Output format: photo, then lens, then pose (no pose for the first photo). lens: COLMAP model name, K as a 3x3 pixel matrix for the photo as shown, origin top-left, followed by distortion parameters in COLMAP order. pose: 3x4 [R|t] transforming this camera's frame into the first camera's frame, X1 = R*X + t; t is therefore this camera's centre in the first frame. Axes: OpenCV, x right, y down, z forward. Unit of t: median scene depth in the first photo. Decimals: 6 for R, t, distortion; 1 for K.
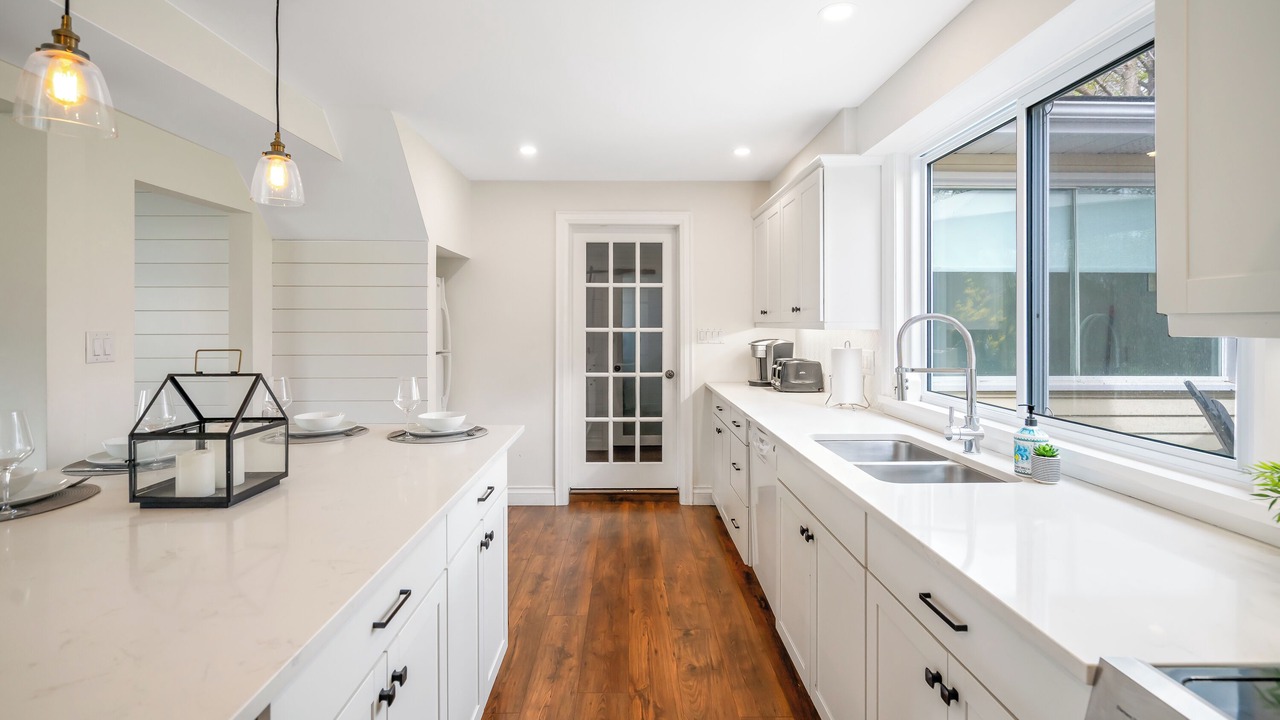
lens RADIAL K [[595.8, 0, 642.1], [0, 595.8, 321.7], [0, 0, 1]] dist [-0.001038, -0.000266]
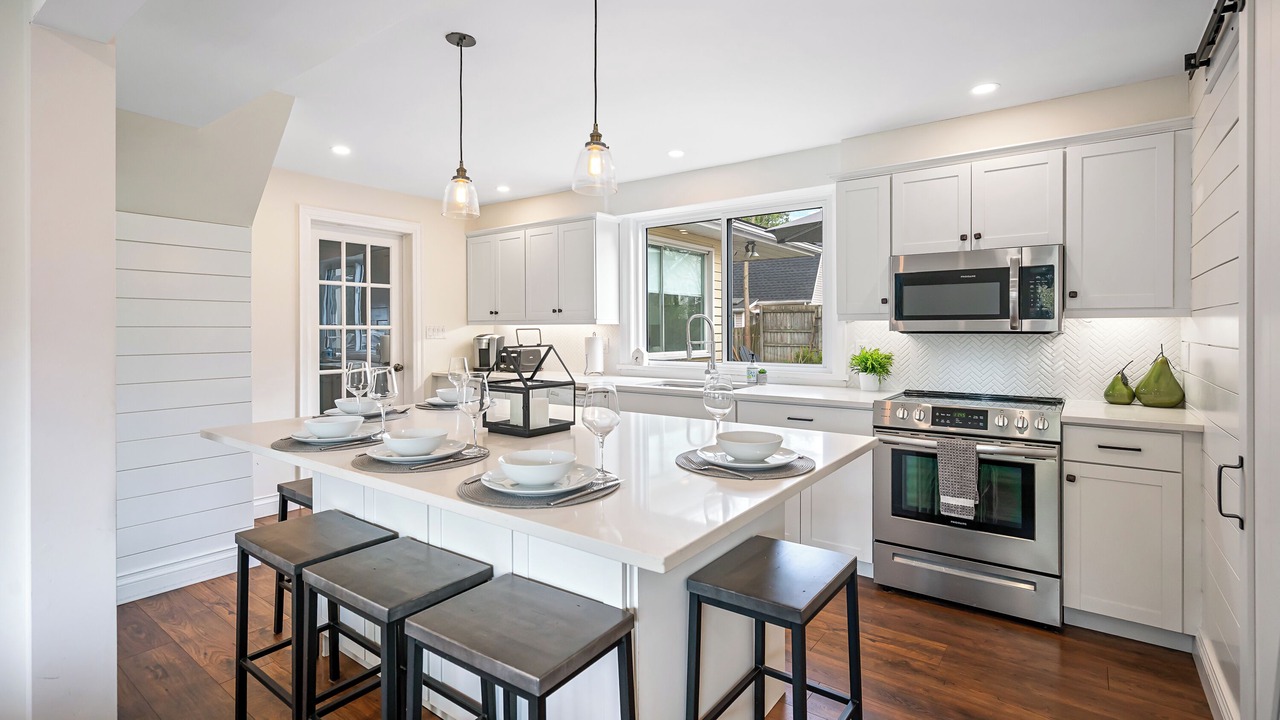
lens RADIAL K [[603.2, 0, 643.7], [0, 603.2, 324.3], [0, 0, 1]] dist [-0.002393, 0.000636]
pose [[0.604302, 0.005086, 0.796739, -0.579033], [-0.000570, 0.999982, -0.005952, 0.015093], [-0.796755, 0.003143, 0.604294, -0.036677]]
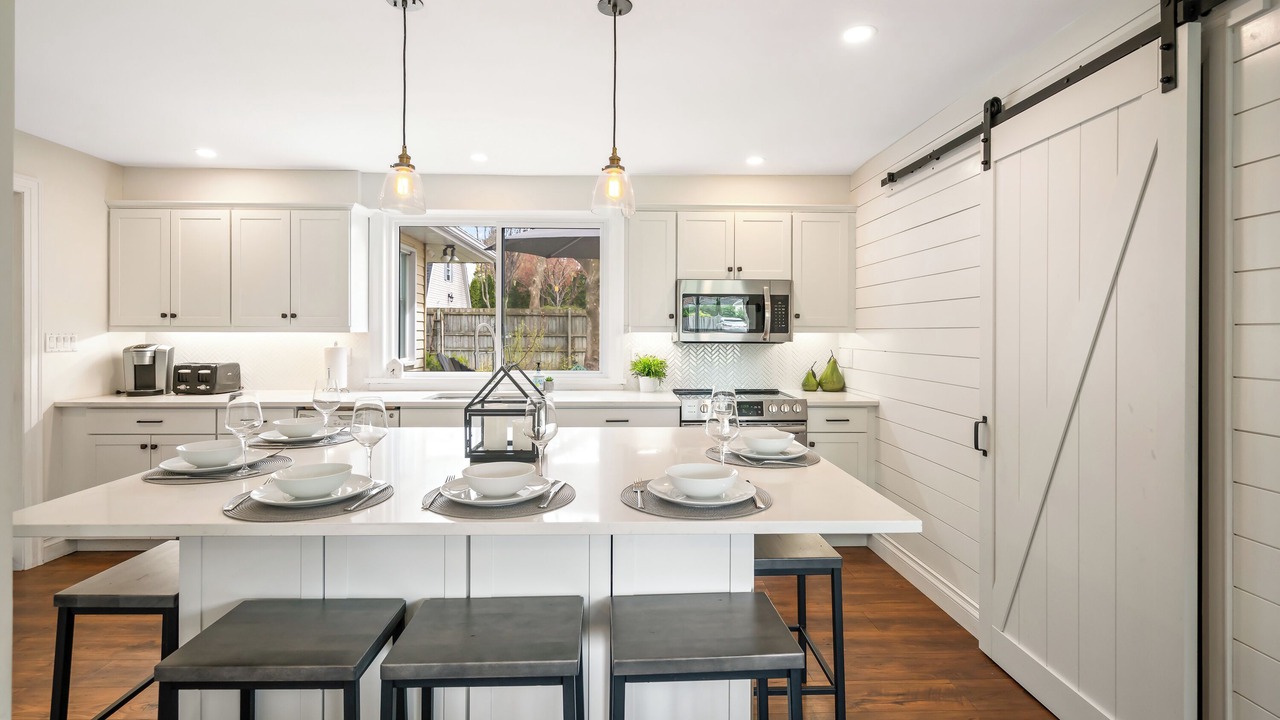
lens RADIAL K [[603.2, 0, 643.7], [0, 603.2, 324.3], [0, 0, 1]] dist [-0.002393, 0.000636]
pose [[-0.023482, 0.011501, 0.999658, -0.702597], [-0.006833, 0.999909, -0.011665, 0.004149], [-0.999701, -0.007105, -0.023401, 0.243422]]
